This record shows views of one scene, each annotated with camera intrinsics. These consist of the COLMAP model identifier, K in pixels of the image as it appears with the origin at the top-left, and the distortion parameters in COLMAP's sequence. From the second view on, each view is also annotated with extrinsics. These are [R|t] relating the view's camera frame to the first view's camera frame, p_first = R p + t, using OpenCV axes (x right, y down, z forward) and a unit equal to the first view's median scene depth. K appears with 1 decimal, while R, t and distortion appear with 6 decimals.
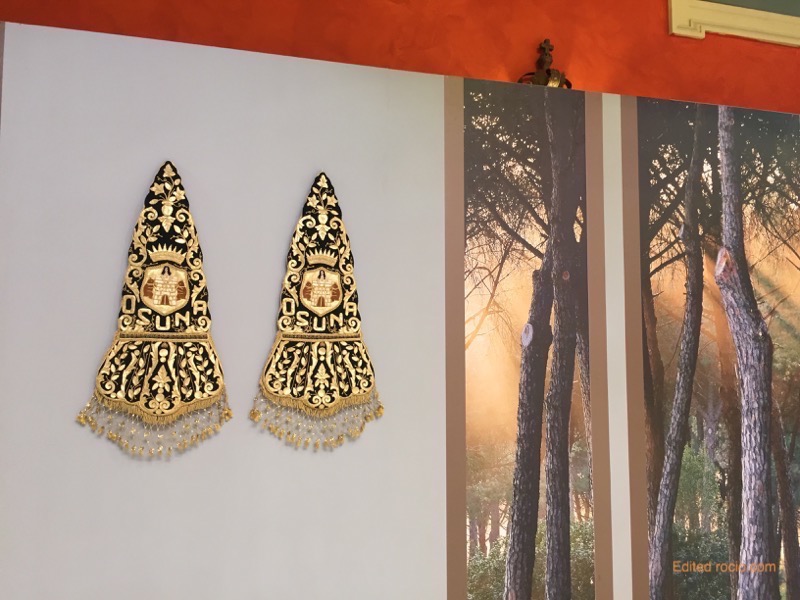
lens RADIAL K [[684.5, 0, 400.0], [0, 684.5, 300.0], [0, 0, 1]] dist [0.087465, -0.116805]
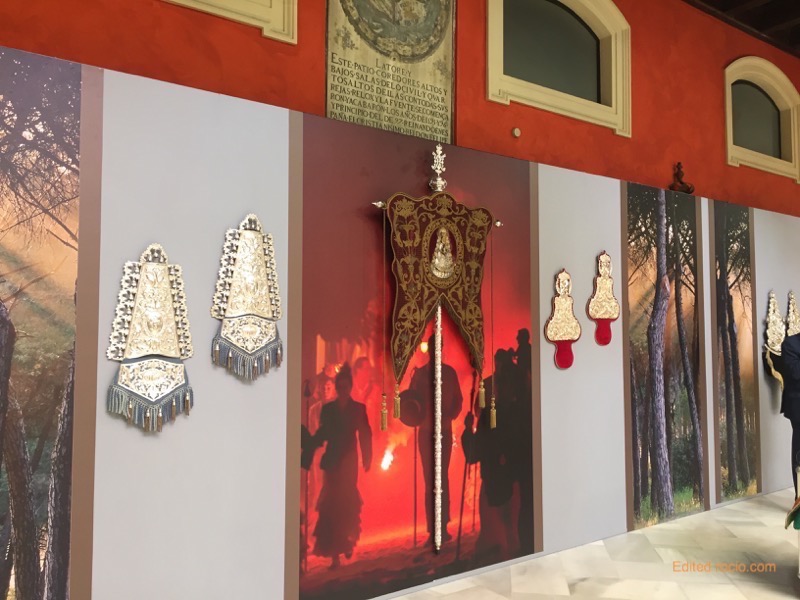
lens RADIAL K [[684.5, 0, 400.0], [0, 684.5, 300.0], [0, 0, 1]] dist [0.087465, -0.116805]
pose [[0.944751, 0.017536, 0.327319, 0.687124], [-0.022313, 0.999692, 0.010845, 0.005652], [-0.327028, -0.017550, 0.944852, 0.062281]]
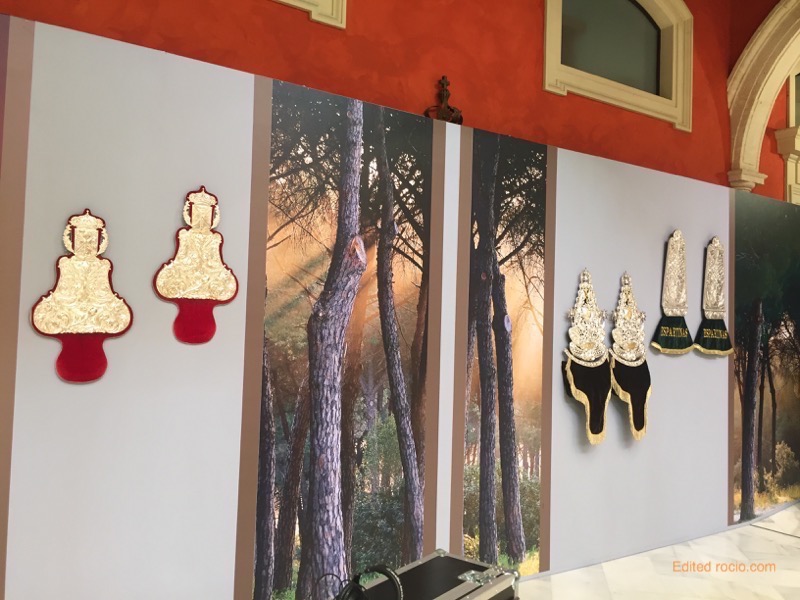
lens RADIAL K [[684.5, 0, 400.0], [0, 684.5, 300.0], [0, 0, 1]] dist [0.087465, -0.116805]
pose [[0.959541, 0.040538, 0.278634, 1.583564], [-0.048579, 0.998577, 0.022013, 0.020278], [-0.277345, -0.034658, 0.960145, 0.389340]]
